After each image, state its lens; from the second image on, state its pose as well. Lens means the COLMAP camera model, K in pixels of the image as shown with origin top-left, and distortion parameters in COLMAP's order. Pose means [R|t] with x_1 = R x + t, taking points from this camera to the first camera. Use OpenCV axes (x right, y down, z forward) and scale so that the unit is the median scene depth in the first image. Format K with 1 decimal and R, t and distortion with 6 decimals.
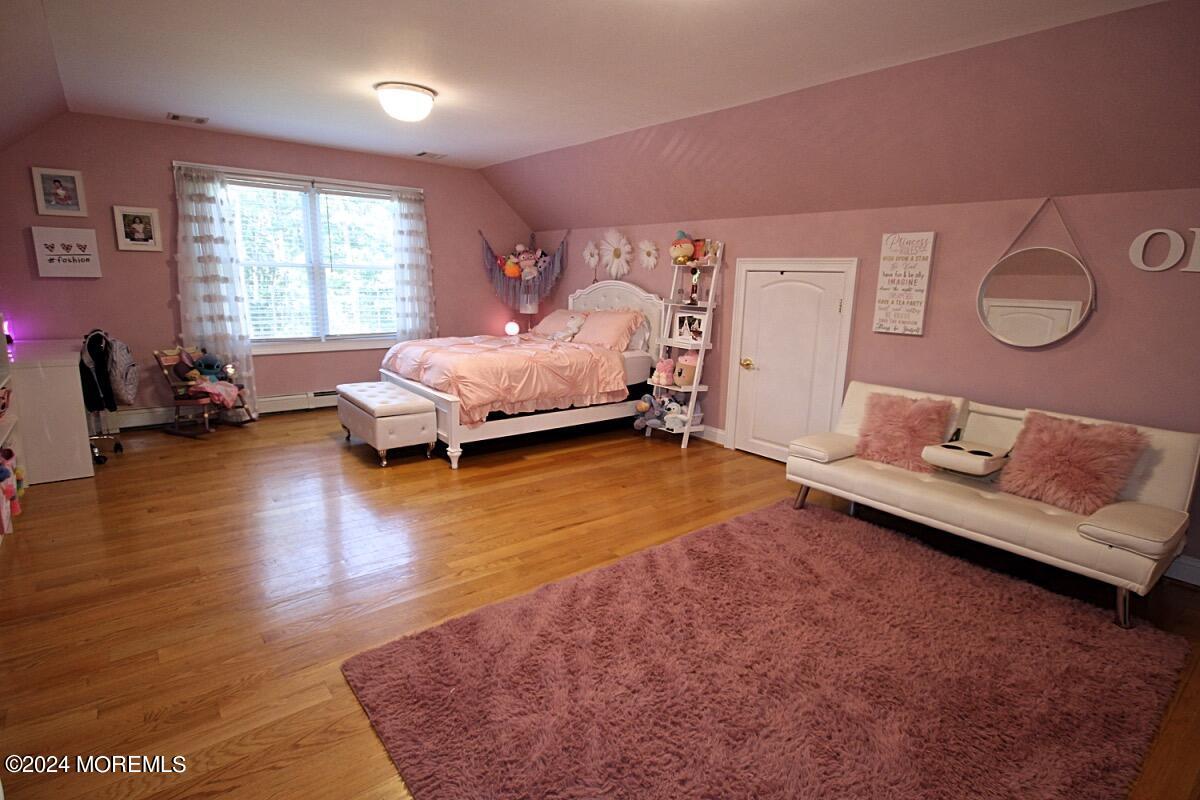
lens RADIAL K [[592.6, 0, 600.3], [0, 592.6, 399.5], [0, 0, 1]] dist [-0.000391, -0.000066]
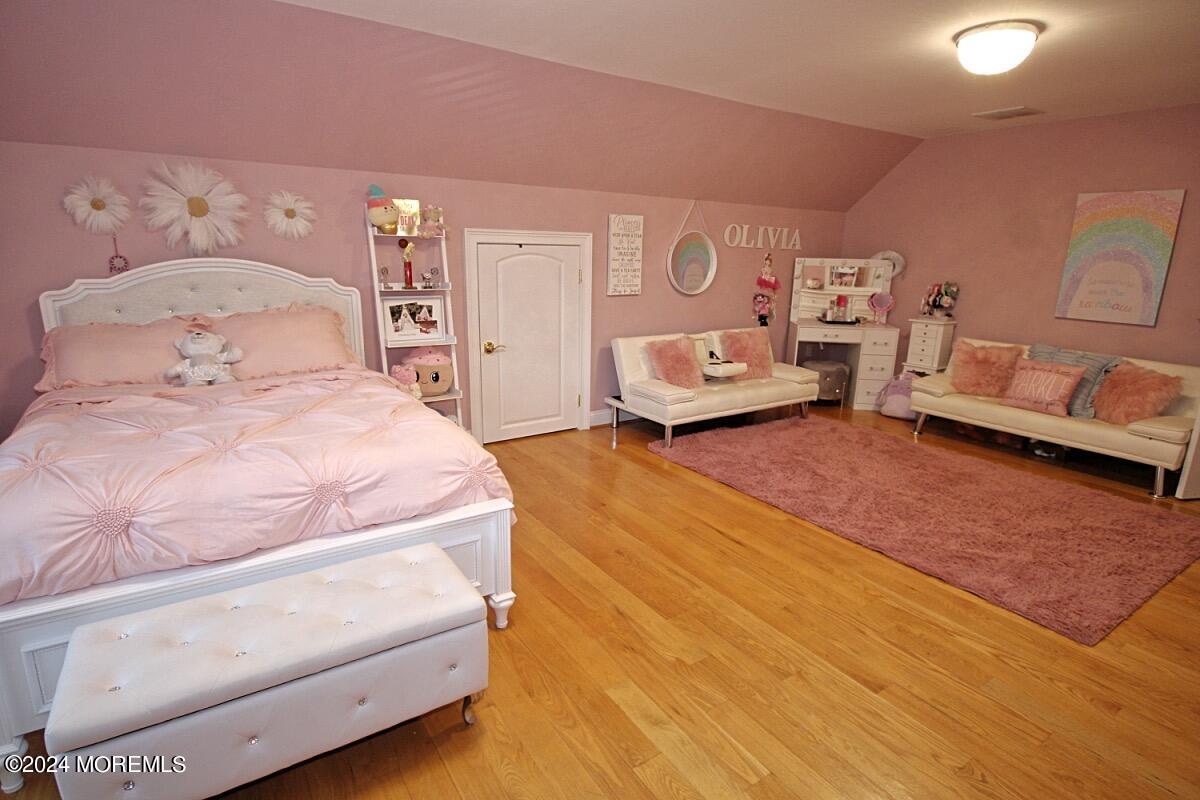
lens RADIAL K [[611.3, 0, 600.0], [0, 611.3, 400.0], [0, 0, 1]] dist [0.022079, 0.000452]
pose [[0.095628, -0.269957, 0.958112, -0.785570], [0.183536, 0.950802, 0.249578, -0.225372], [-0.978351, 0.151981, 0.140471, 0.868848]]
